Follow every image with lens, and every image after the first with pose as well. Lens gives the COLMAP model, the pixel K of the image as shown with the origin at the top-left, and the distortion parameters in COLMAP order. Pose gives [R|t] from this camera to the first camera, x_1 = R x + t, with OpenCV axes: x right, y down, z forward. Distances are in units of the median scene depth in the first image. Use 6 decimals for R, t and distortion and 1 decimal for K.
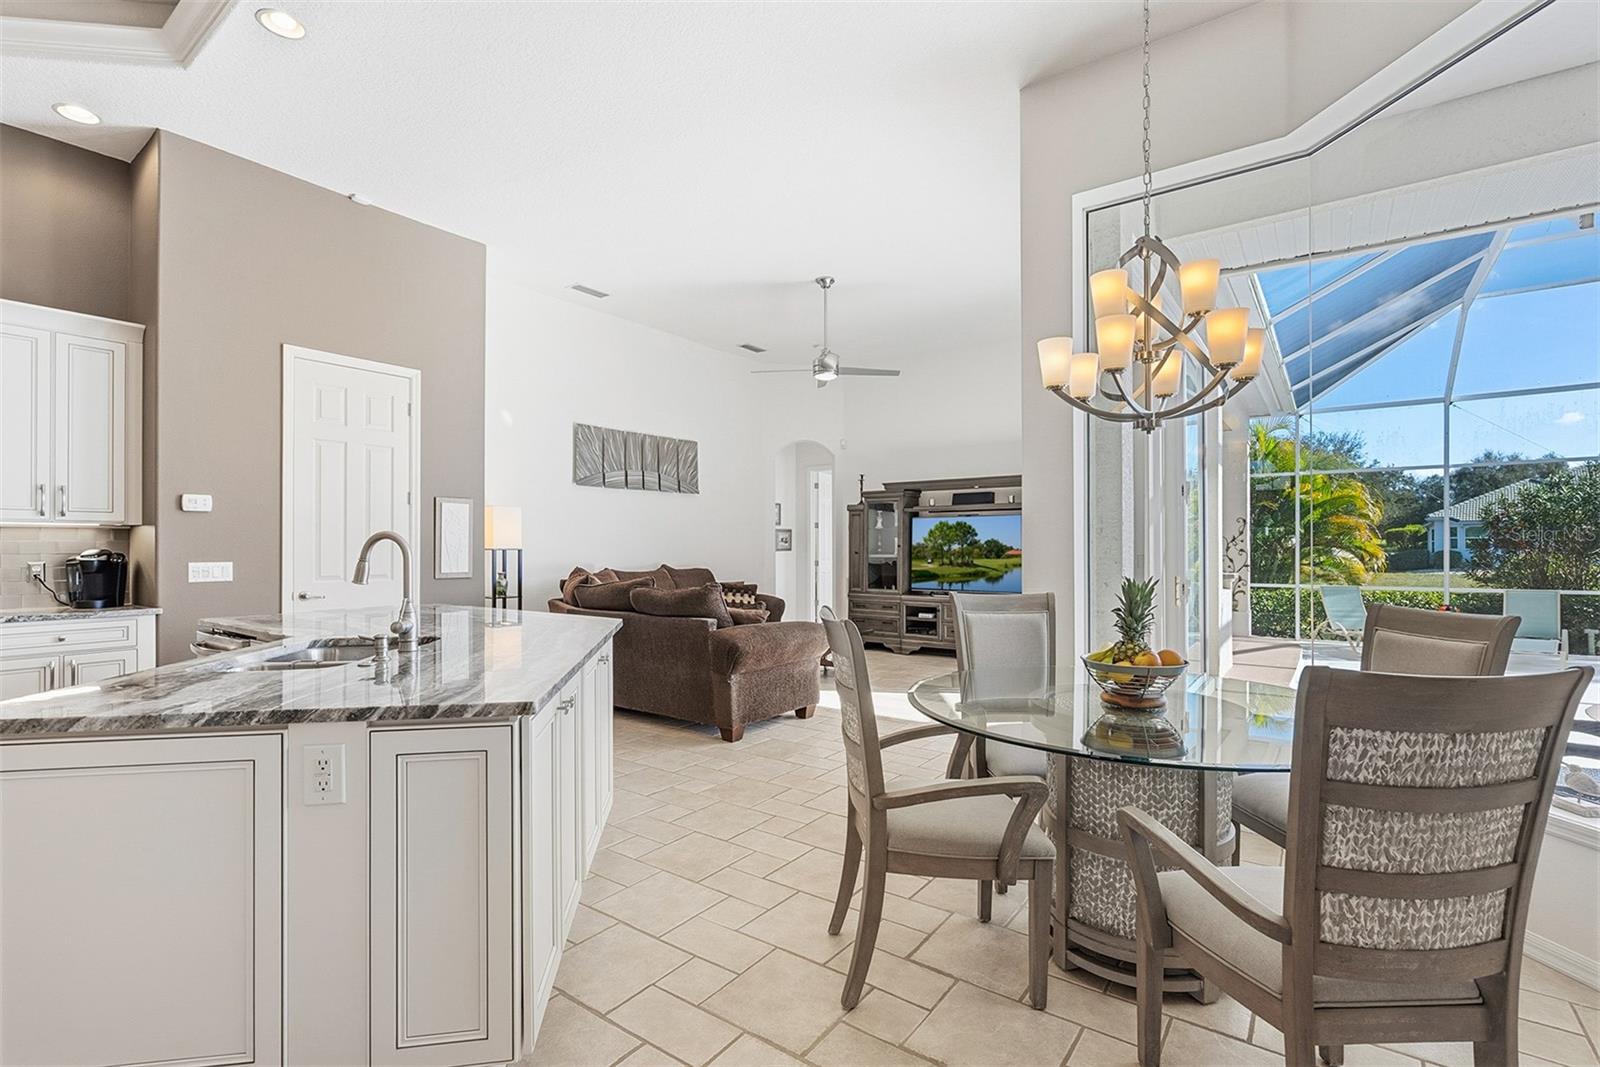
lens RADIAL K [[730.9, 0, 802.0], [0, 730.9, 542.6], [0, 0, 1]] dist [-0.009692, 0.005006]
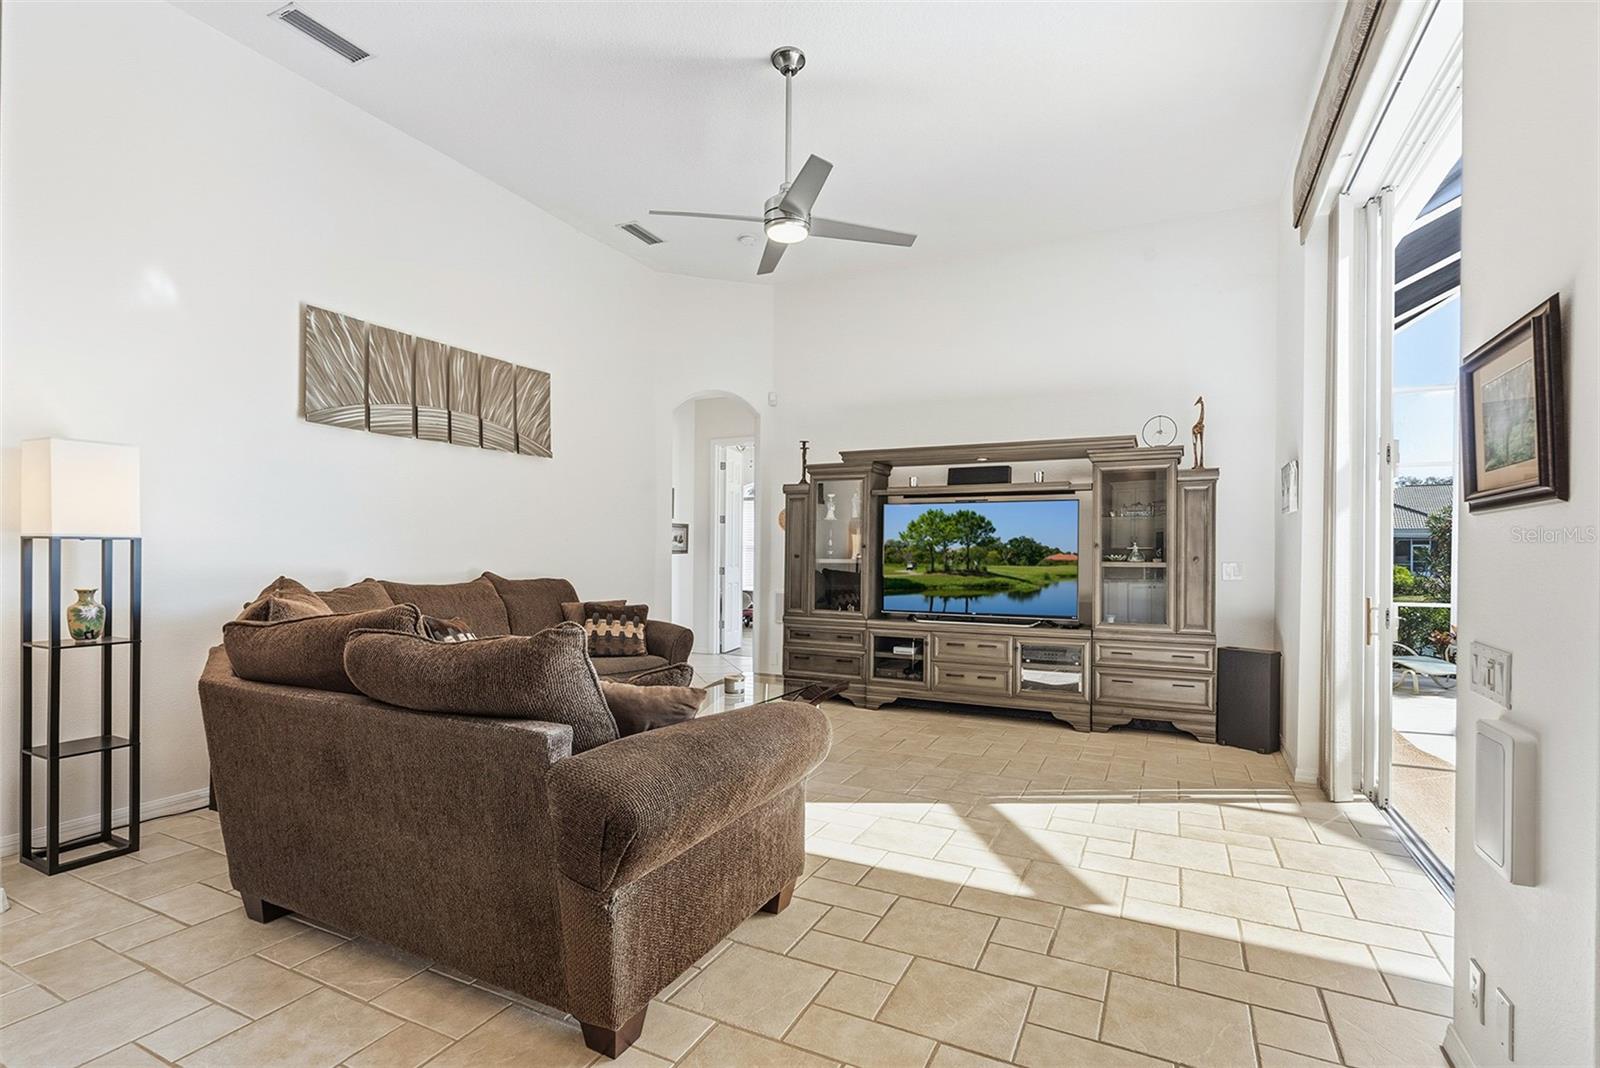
lens RADIAL K [[730.9, 0, 805.6], [0, 730.9, 558.1], [0, 0, 1]] dist [-0.009692, 0.005006]
pose [[0.984122, 0.009046, 0.177265, -0.040245], [-0.011257, 0.999871, 0.011470, 0.009045], [-0.177139, -0.013283, 0.984096, 0.371100]]
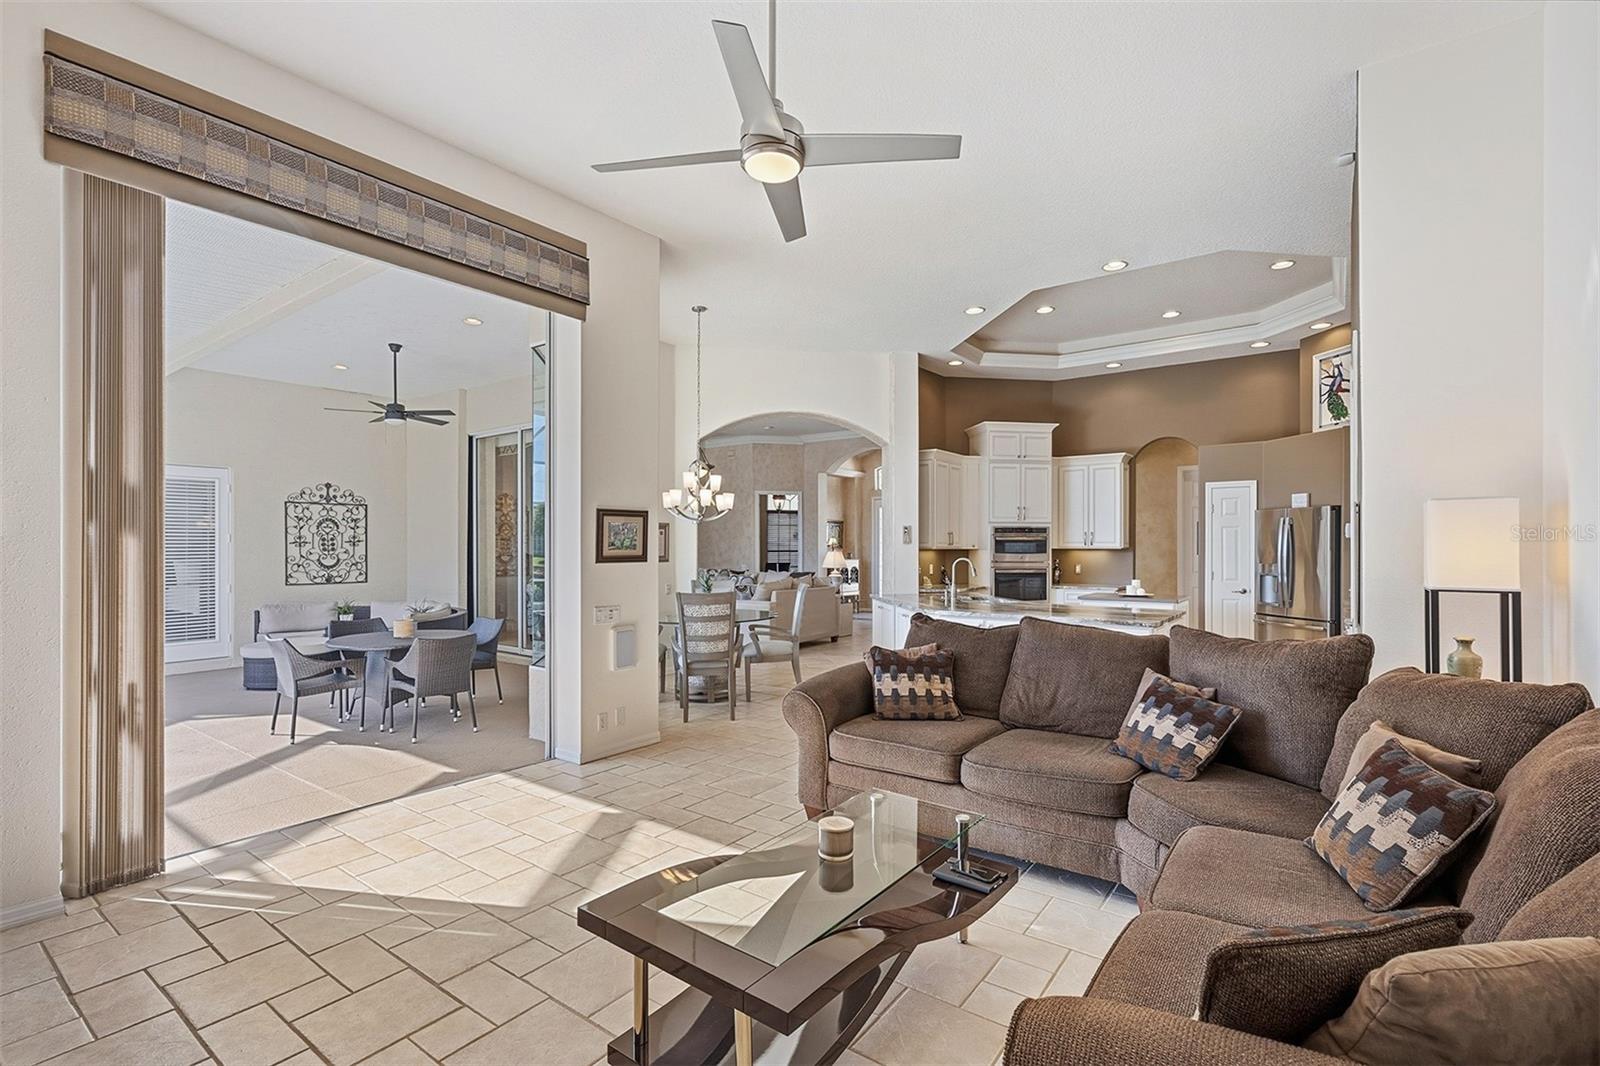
lens RADIAL K [[730.9, 0, 800.3], [0, 730.9, 540.0], [0, 0, 1]] dist [-0.009692, 0.005006]
pose [[-0.999979, 0.004288, 0.004827, 0.009020], [0.004227, 0.999912, -0.012585, -0.013589], [-0.004881, -0.012564, -0.999909, 1.117517]]
